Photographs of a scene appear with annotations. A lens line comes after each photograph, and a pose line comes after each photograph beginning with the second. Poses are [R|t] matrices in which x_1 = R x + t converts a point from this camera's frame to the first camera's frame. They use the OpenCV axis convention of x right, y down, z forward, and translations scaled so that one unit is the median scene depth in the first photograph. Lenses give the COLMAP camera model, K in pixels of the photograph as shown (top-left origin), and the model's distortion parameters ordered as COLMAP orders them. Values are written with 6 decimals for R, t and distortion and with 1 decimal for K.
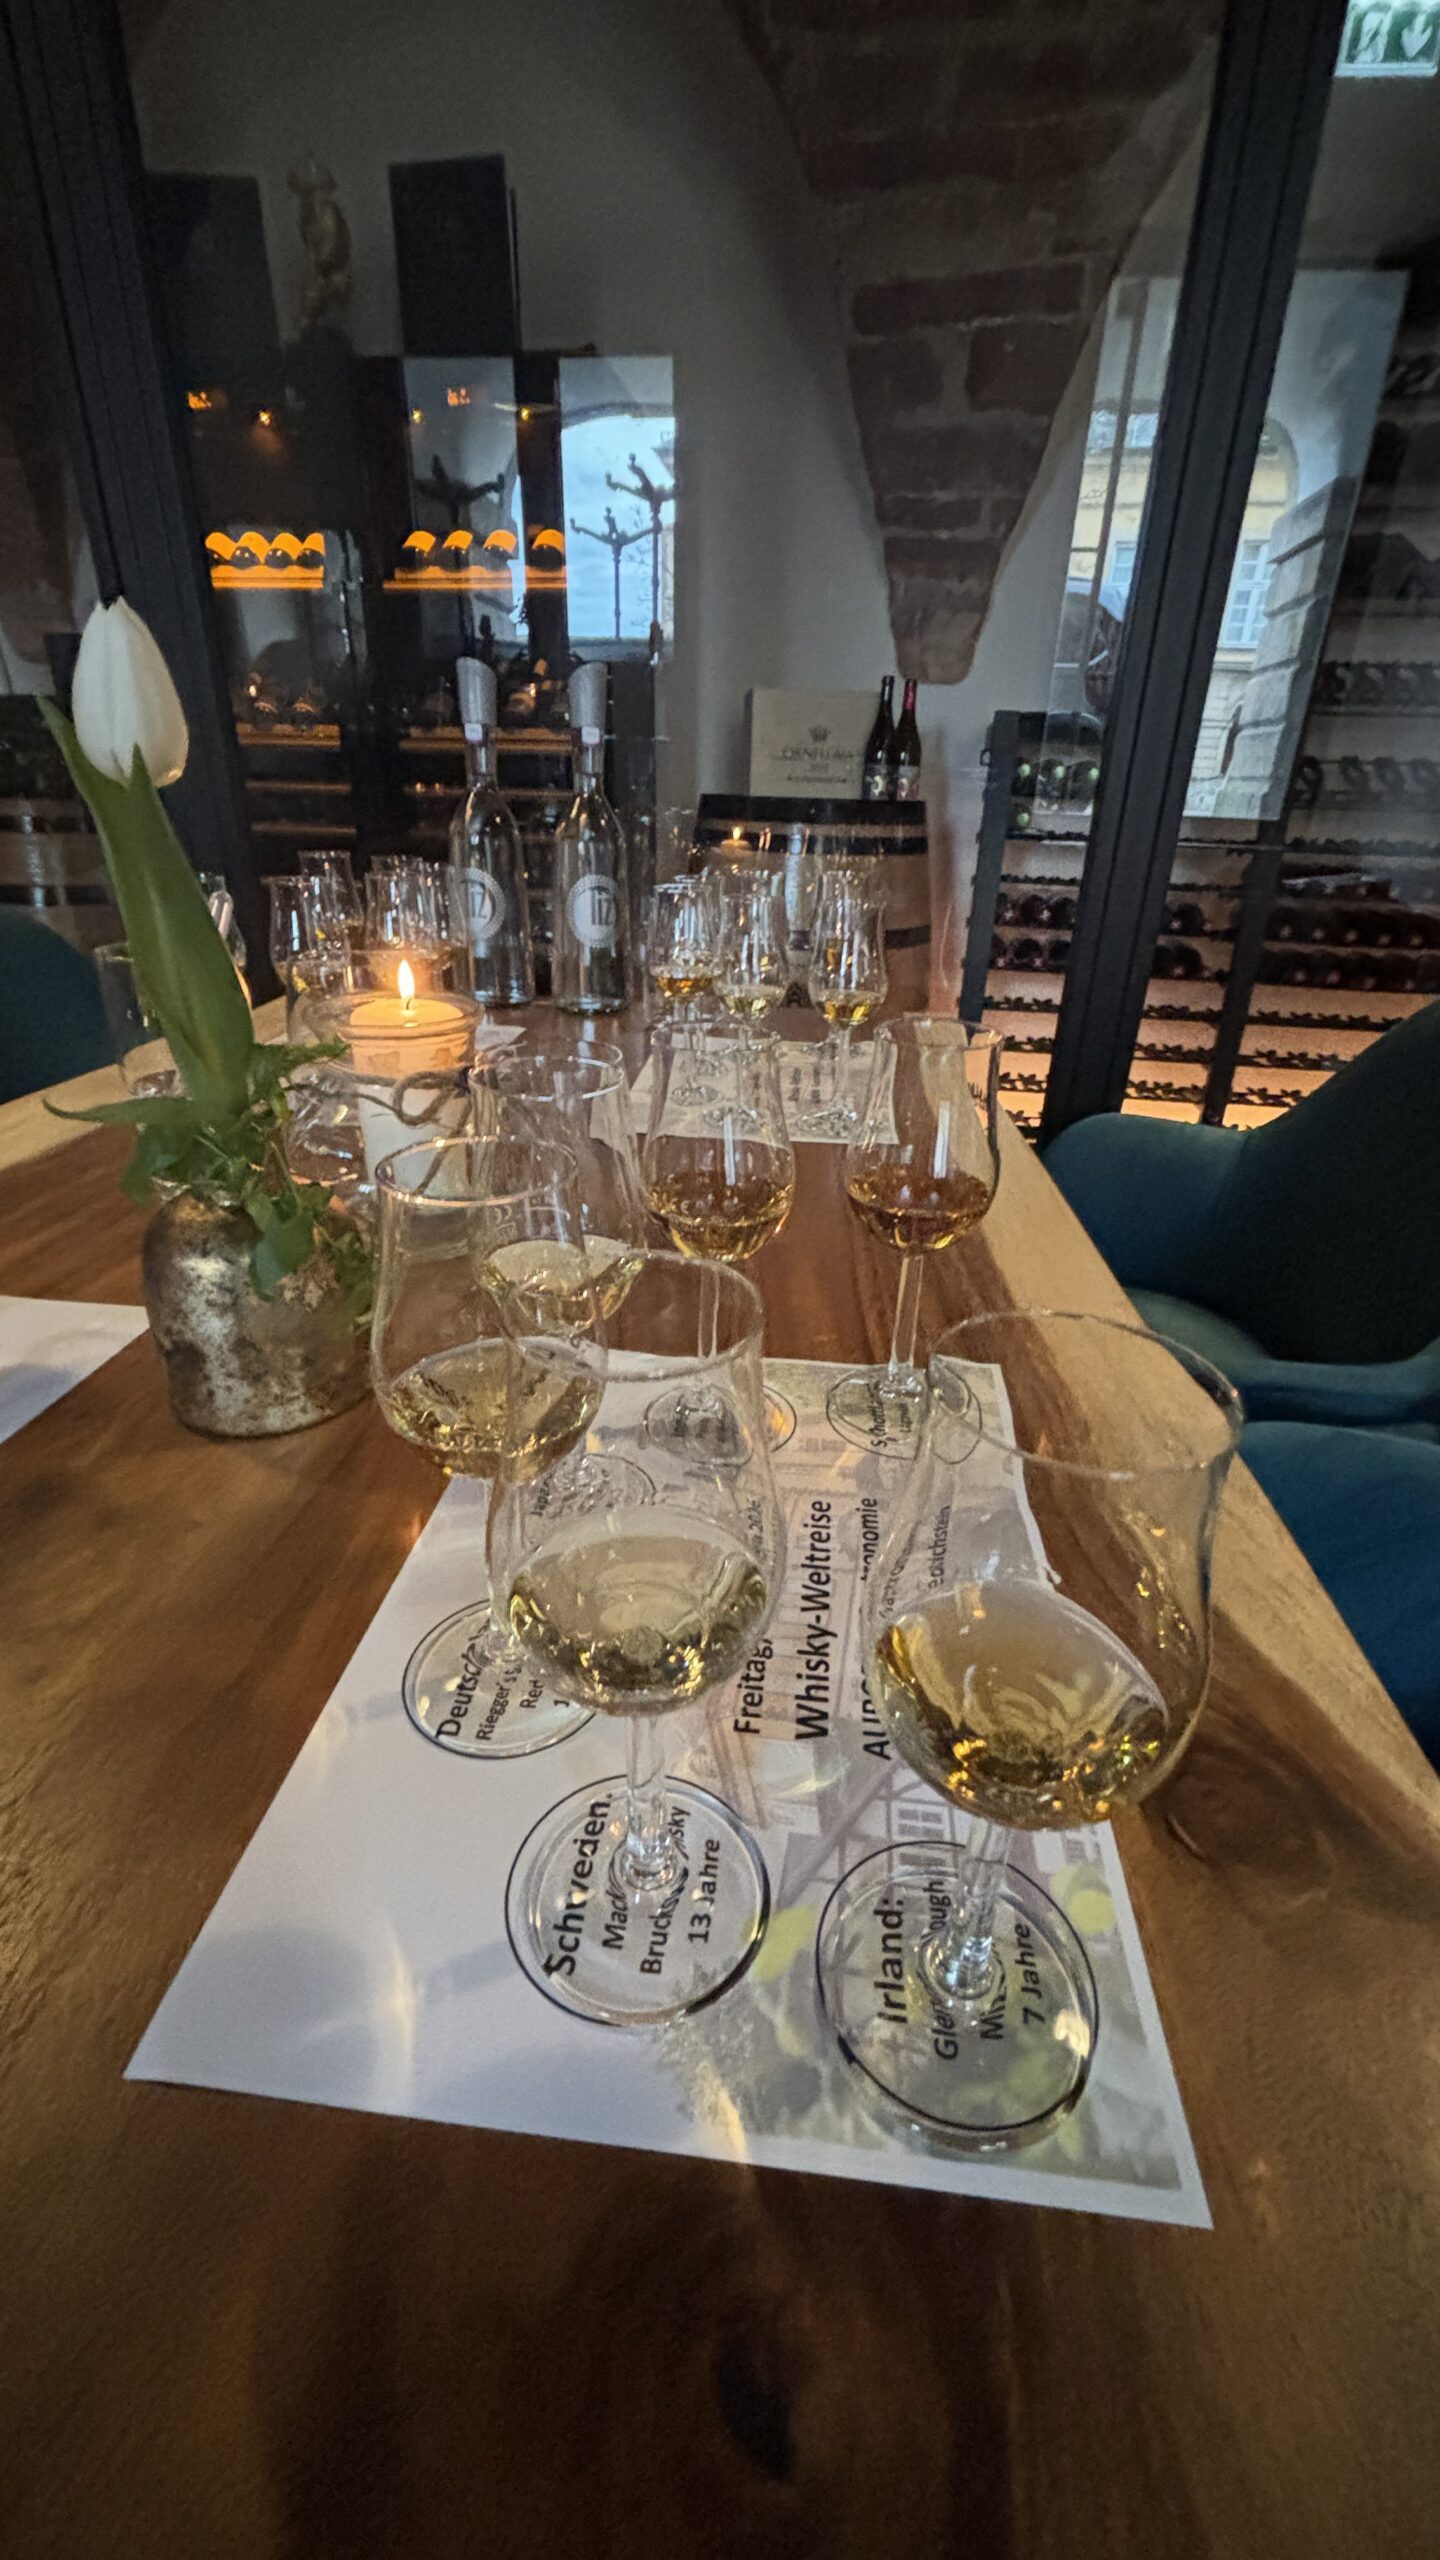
lens RADIAL K [[1027.6, 0, 721.3], [0, 1027.6, 1277.6], [0, 0, 1]] dist [-0.007478, 0.003701]
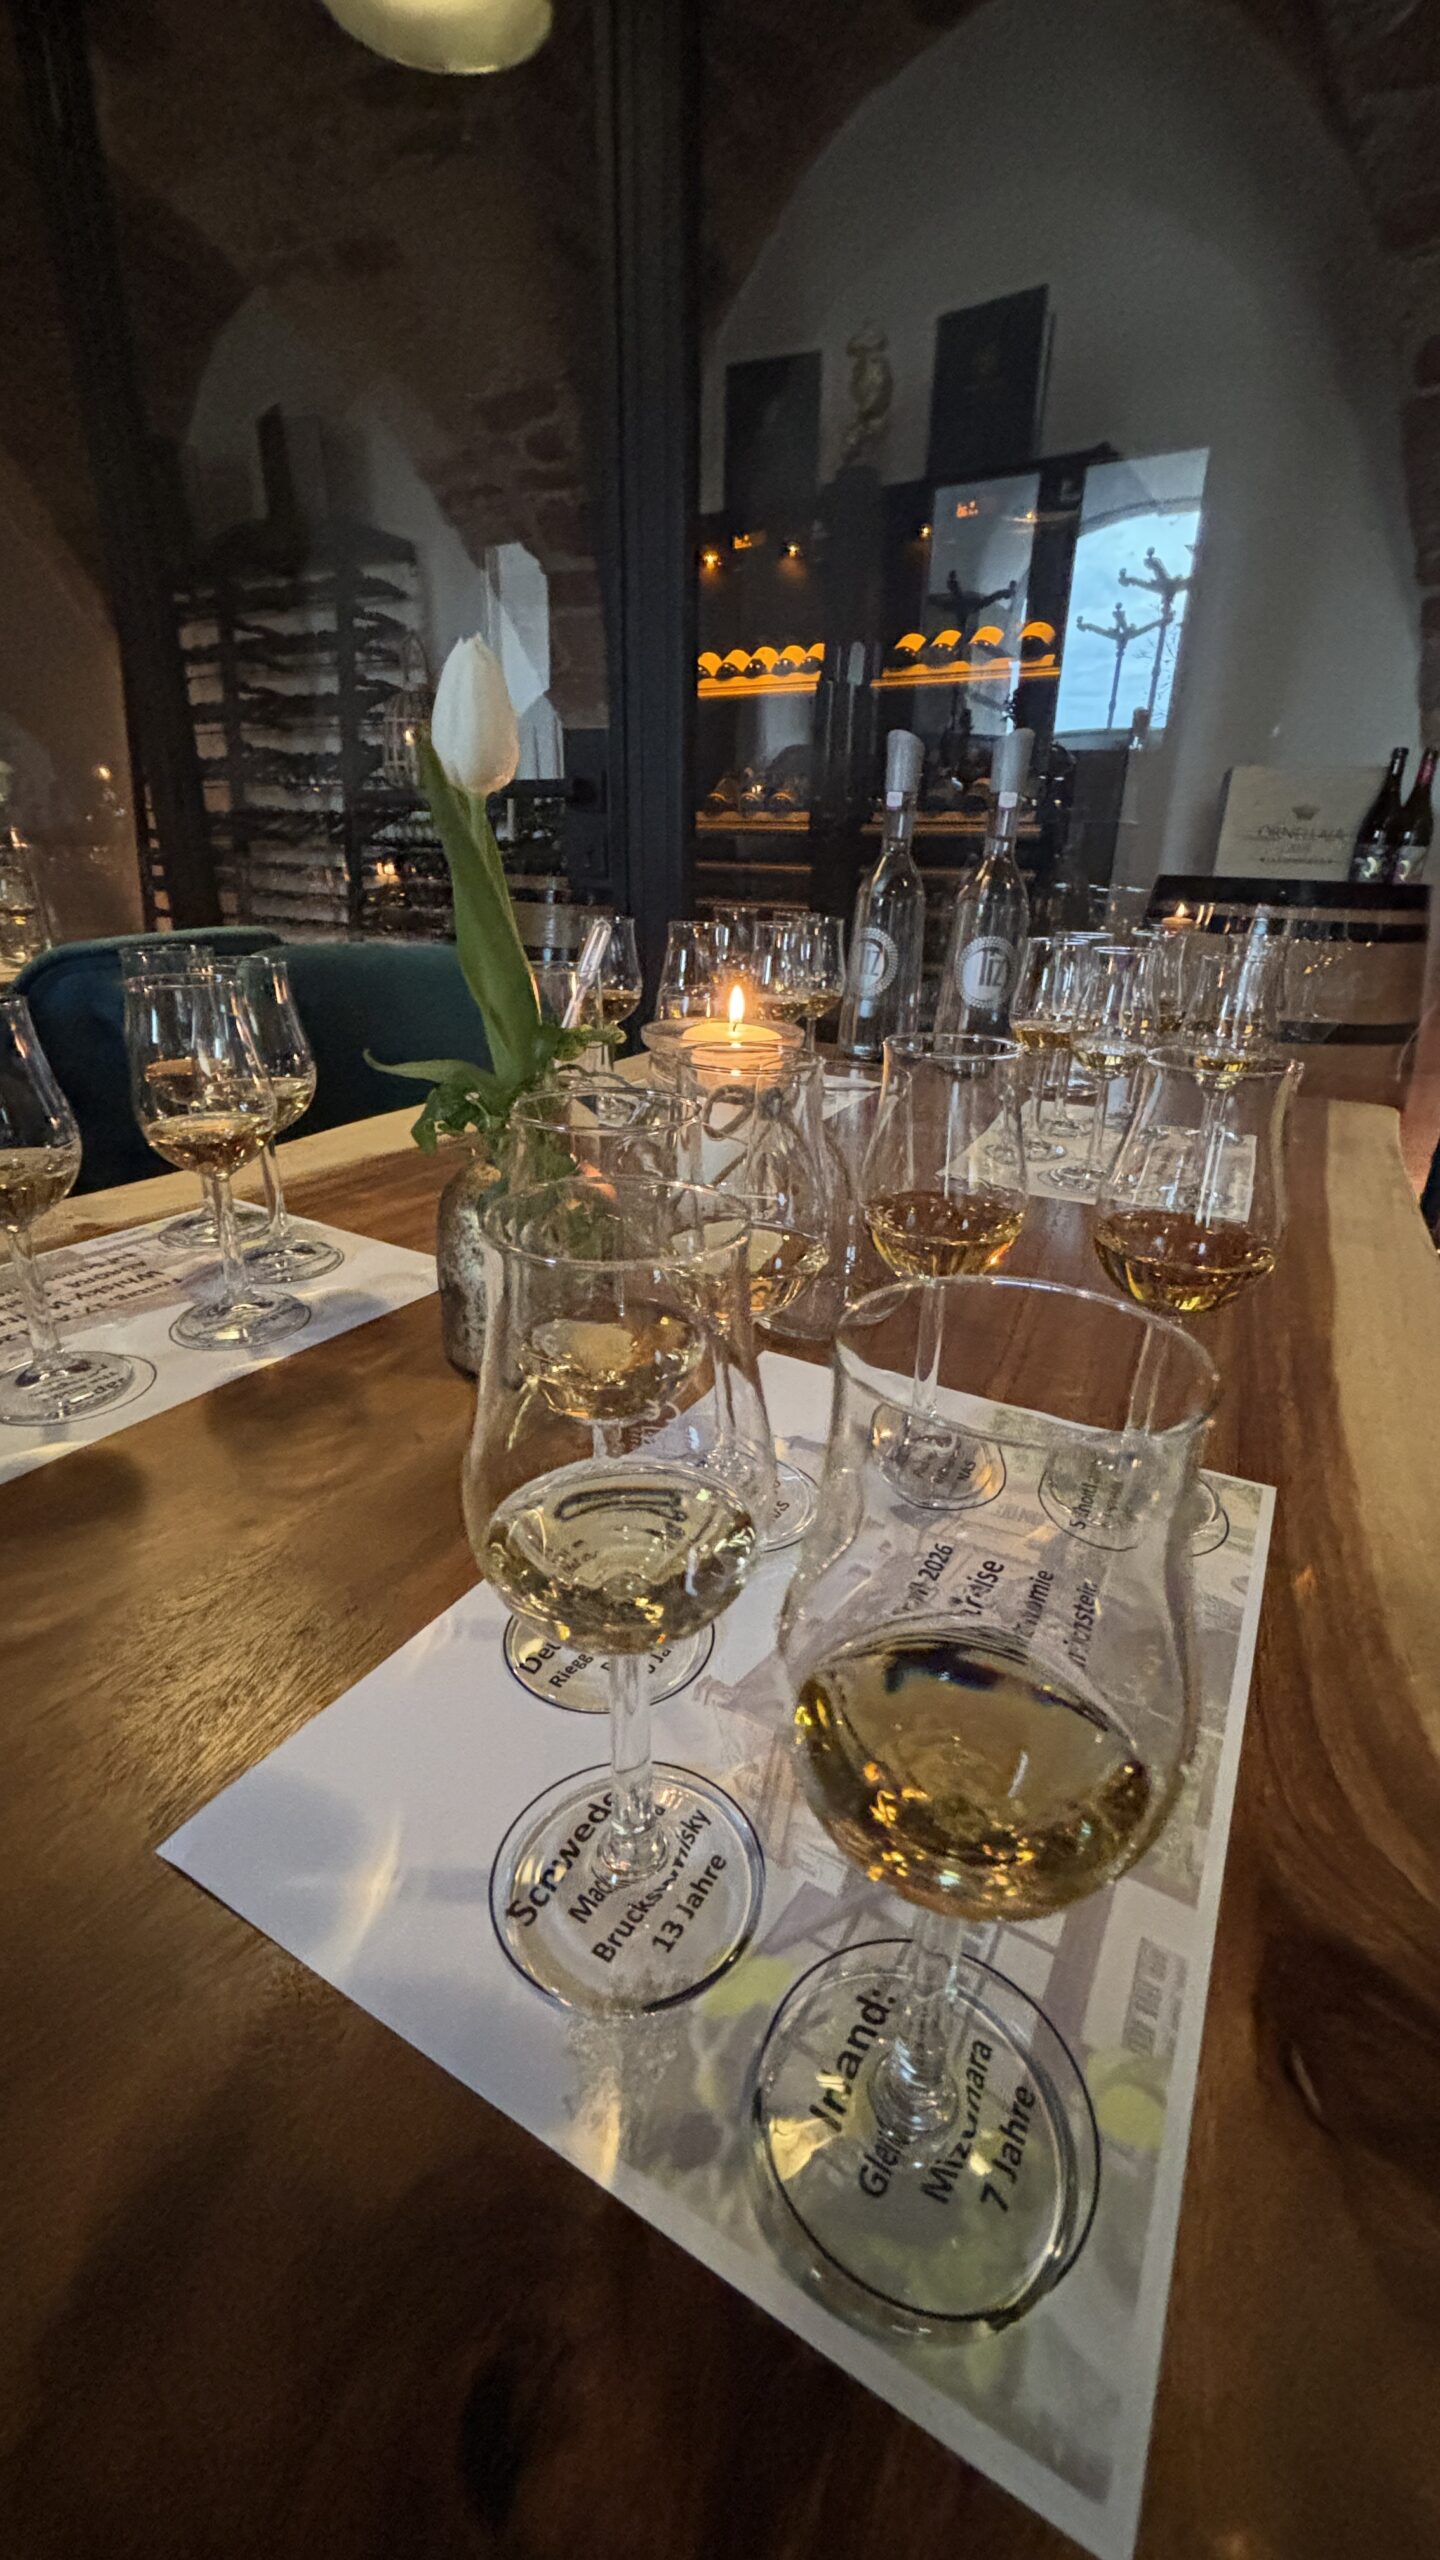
lens RADIAL K [[1027.6, 0, 724.6], [0, 1027.6, 1275.8], [0, 0, 1]] dist [-0.007478, 0.003701]
pose [[0.915012, 0.150453, -0.374321, 0.189624], [-0.178677, 0.983026, -0.041656, 0.053095], [0.361700, 0.104999, 0.926363, 0.067452]]
